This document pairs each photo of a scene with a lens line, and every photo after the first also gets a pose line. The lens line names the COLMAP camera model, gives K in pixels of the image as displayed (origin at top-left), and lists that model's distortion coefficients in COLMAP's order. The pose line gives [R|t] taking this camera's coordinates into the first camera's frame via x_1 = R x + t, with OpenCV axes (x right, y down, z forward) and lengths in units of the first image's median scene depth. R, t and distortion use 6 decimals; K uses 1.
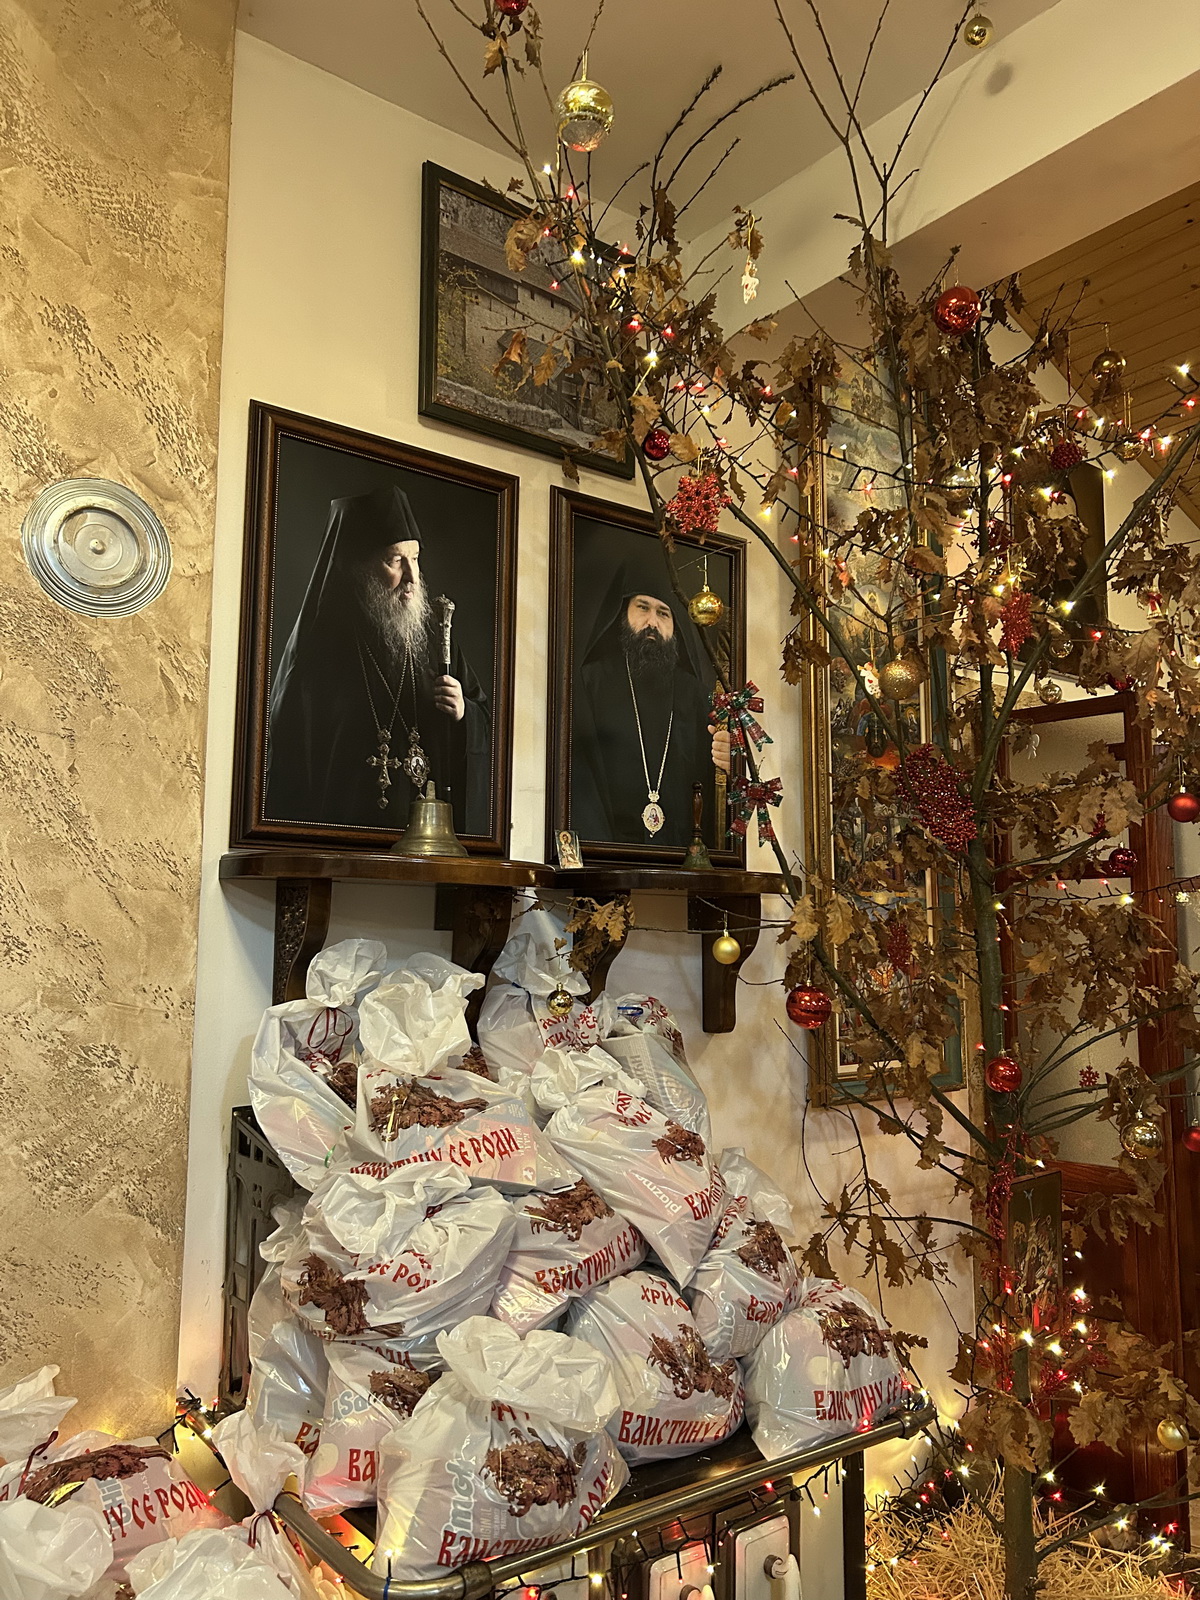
lens RADIAL K [[1207.0, 0, 601.5], [0, 1207.0, 796.0], [0, 0, 1]] dist [0.014466, -0.042688]
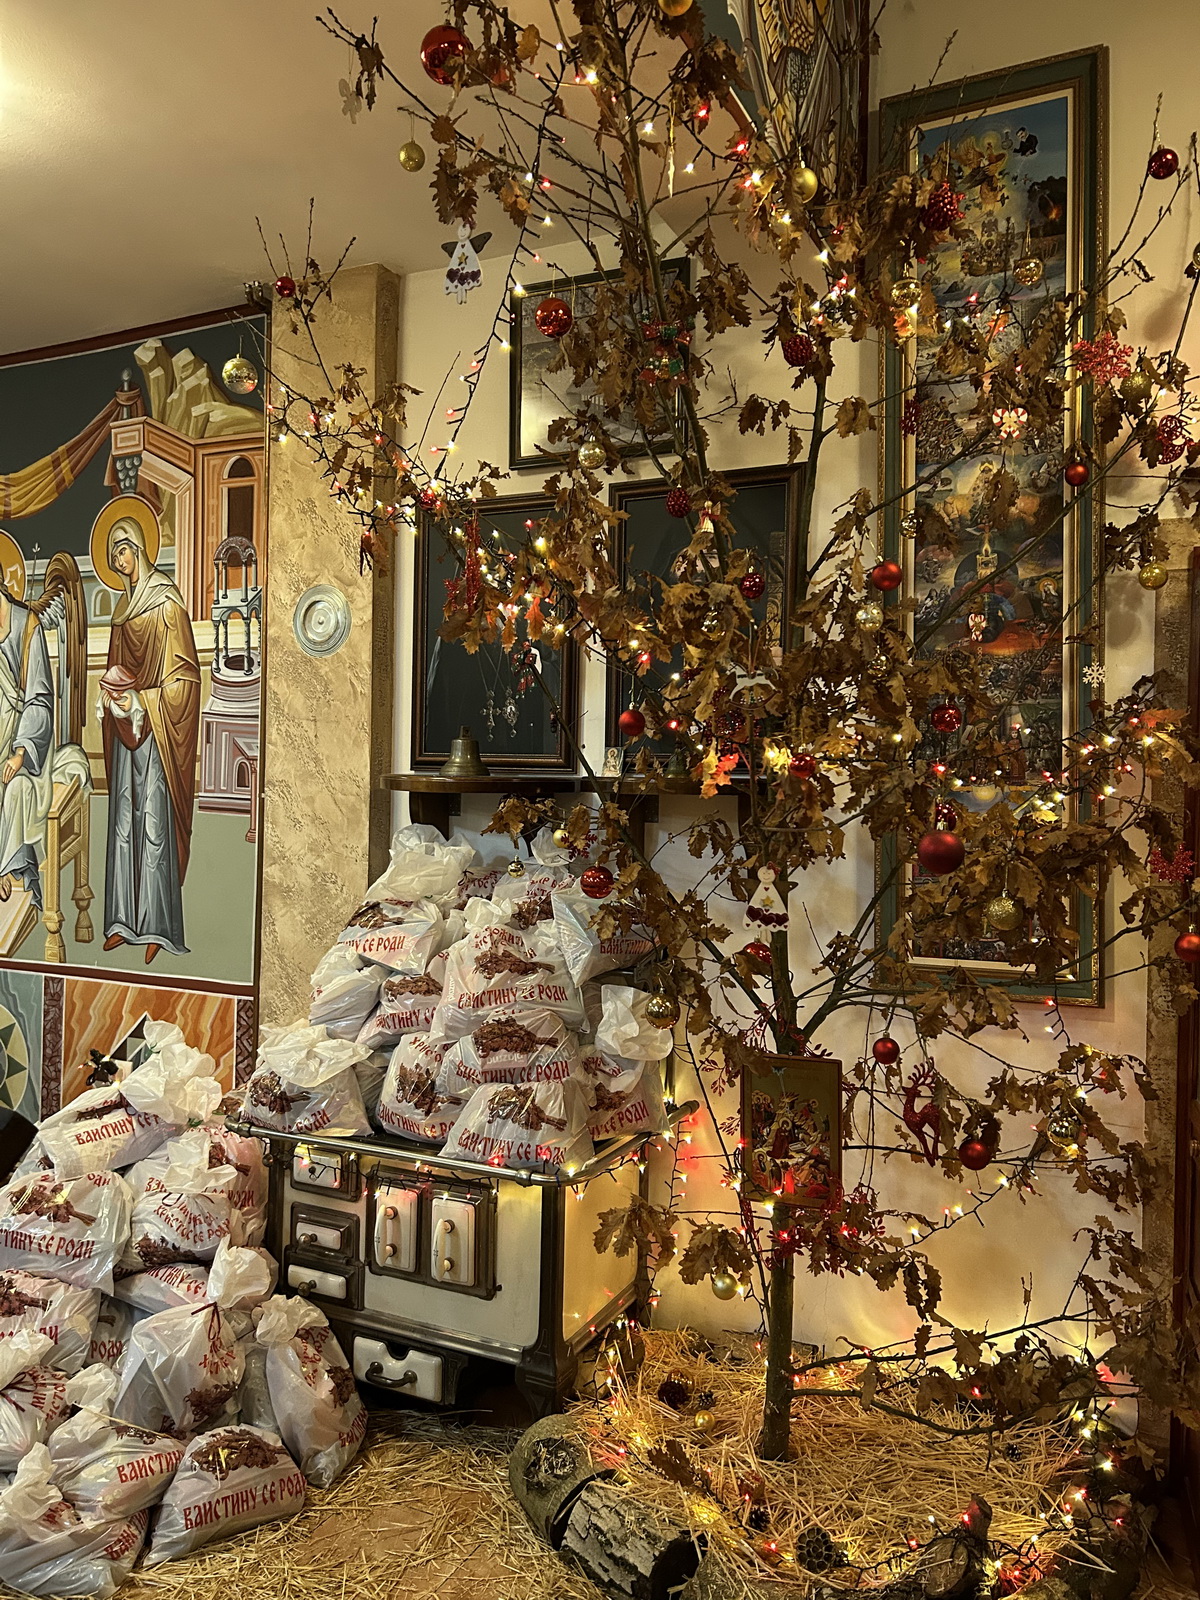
lens RADIAL K [[1207.0, 0, 599.3], [0, 1207.0, 797.2], [0, 0, 1]] dist [0.014466, -0.042688]
pose [[0.460981, 0.003074, -0.887405, 1.528548], [0.091595, 0.994488, 0.051026, 0.018725], [0.882671, -0.104804, 0.458158, 0.473129]]
